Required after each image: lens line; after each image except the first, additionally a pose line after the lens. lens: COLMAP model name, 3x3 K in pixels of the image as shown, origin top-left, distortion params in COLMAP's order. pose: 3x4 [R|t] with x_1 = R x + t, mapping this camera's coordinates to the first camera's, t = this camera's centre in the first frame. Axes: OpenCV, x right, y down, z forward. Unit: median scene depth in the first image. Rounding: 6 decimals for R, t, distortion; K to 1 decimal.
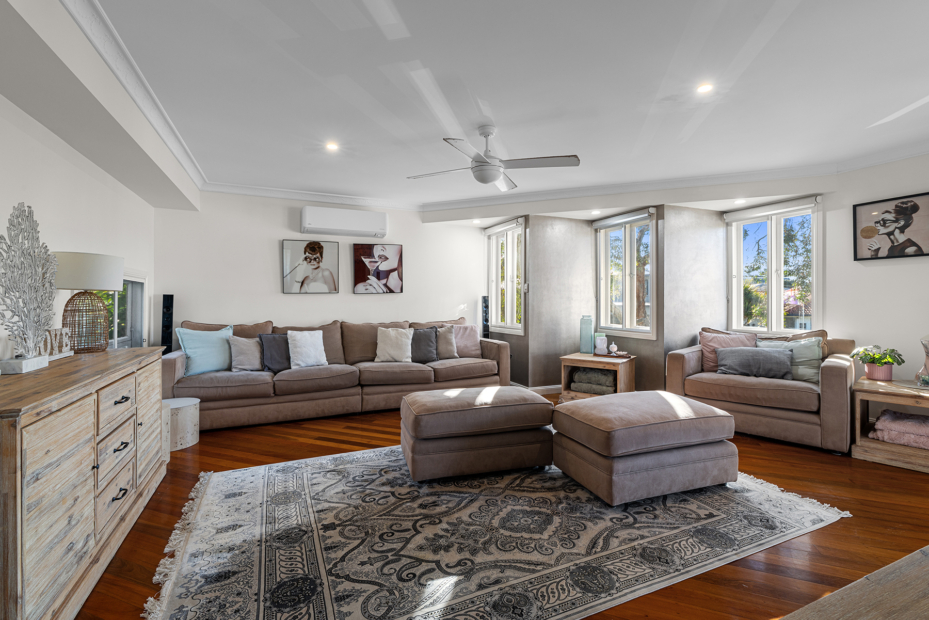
lens RADIAL K [[403.5, 0, 460.5], [0, 403.5, 297.2], [0, 0, 1]] dist [0.003865, 0.000260]
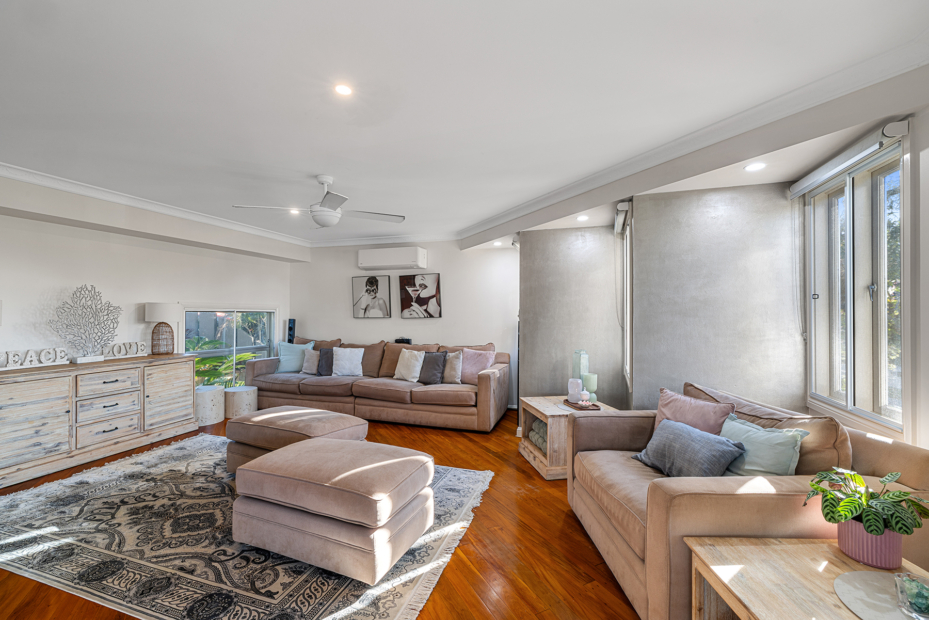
lens RADIAL K [[391.7, 0, 464.5], [0, 391.7, 310.0], [0, 0, 1]] dist [0.000826, 0.000405]
pose [[0.746385, -0.001971, -0.665512, 0.700809], [0.001965, 0.999998, -0.000757, -0.035058], [0.665512, -0.000743, 0.746387, 0.302458]]
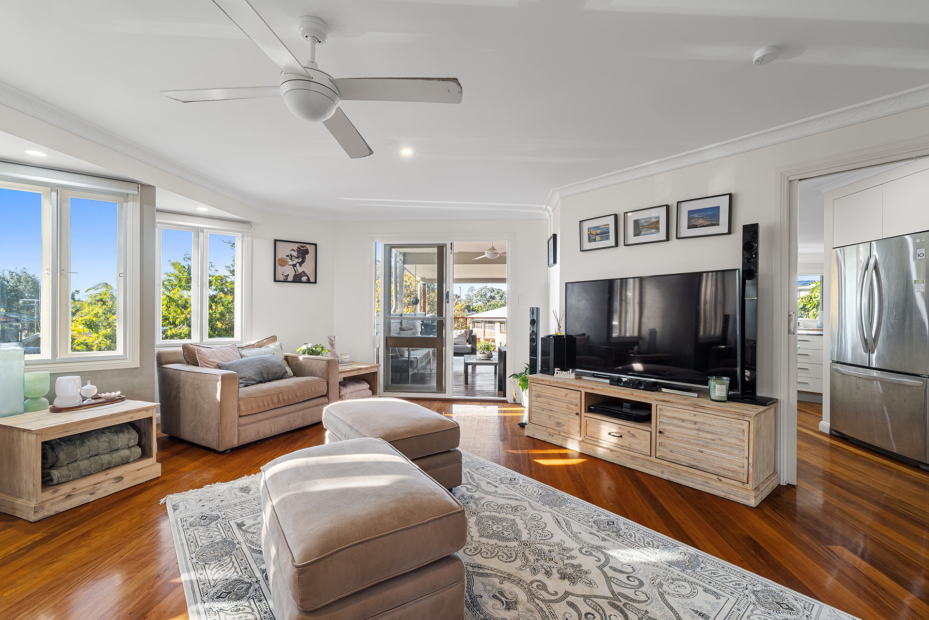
lens RADIAL K [[404.8, 0, 461.4], [0, 404.8, 307.4], [0, 0, 1]] dist [0.000373, 0.000037]
pose [[-0.274617, 0.004669, 0.961542, -0.372162], [-0.011122, 0.999906, -0.008032, -0.002451], [-0.961489, -0.012900, -0.274540, 0.629284]]
